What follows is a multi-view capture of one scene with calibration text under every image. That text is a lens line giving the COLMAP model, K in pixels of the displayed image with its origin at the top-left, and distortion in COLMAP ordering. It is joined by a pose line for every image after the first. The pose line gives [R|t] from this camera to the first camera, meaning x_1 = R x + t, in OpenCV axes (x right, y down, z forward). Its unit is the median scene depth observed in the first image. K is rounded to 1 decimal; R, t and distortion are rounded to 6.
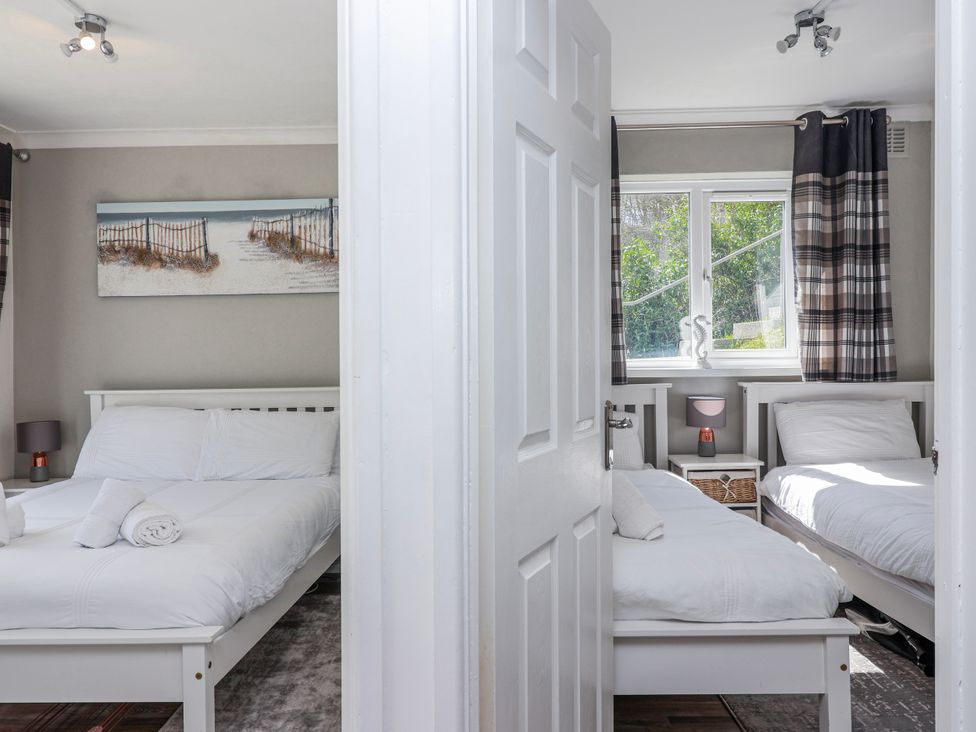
lens RADIAL K [[749.9, 0, 487.7], [0, 749.9, 361.1], [0, 0, 1]] dist [0.010950, -0.012012]
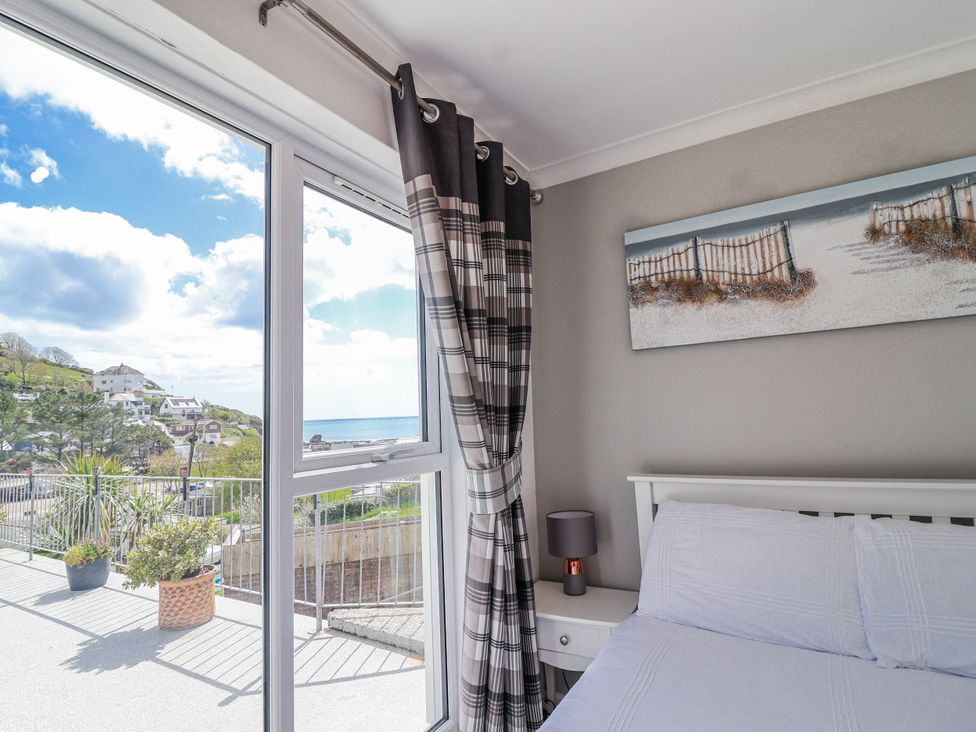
lens RADIAL K [[511.1, 0, 482.4], [0, 511.1, 362.2], [0, 0, 1]] dist [0.001466, -0.011750]
pose [[0.861484, -0.074896, -0.502232, -0.389634], [0.026531, 0.994351, -0.102776, -0.024090], [0.507092, 0.075216, 0.858604, 0.475363]]
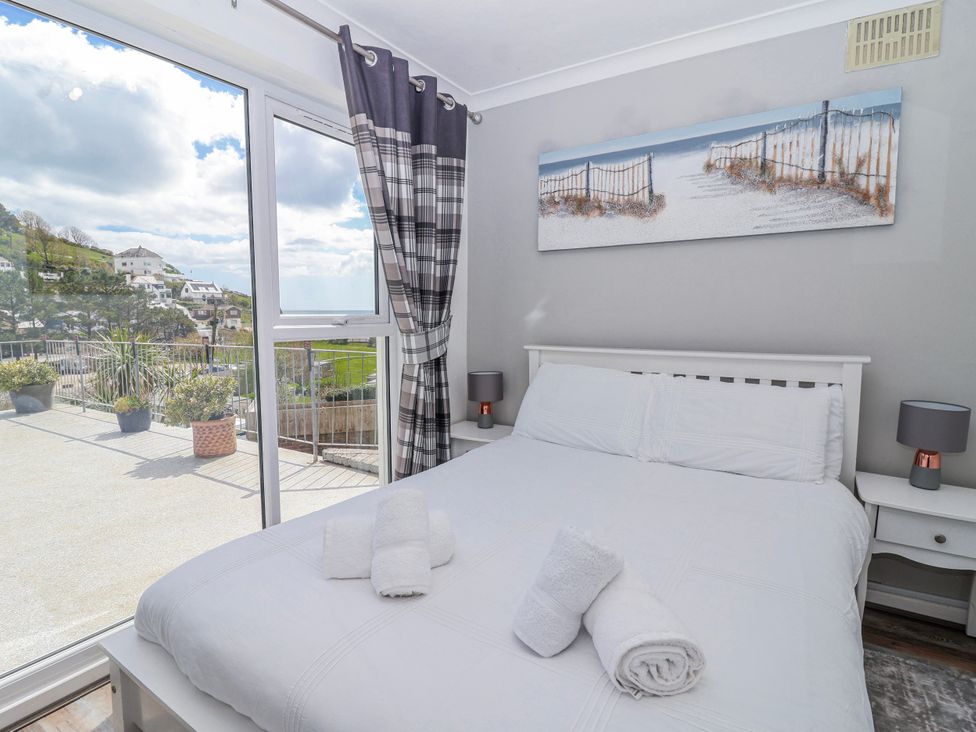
lens RADIAL K [[511.1, 0, 482.4], [0, 511.1, 362.2], [0, 0, 1]] dist [0.001466, -0.011750]
pose [[0.845527, 0.064518, -0.530020, -0.212658], [-0.014226, 0.995042, 0.098430, -0.005376], [0.533743, -0.075685, 0.842253, 0.380153]]
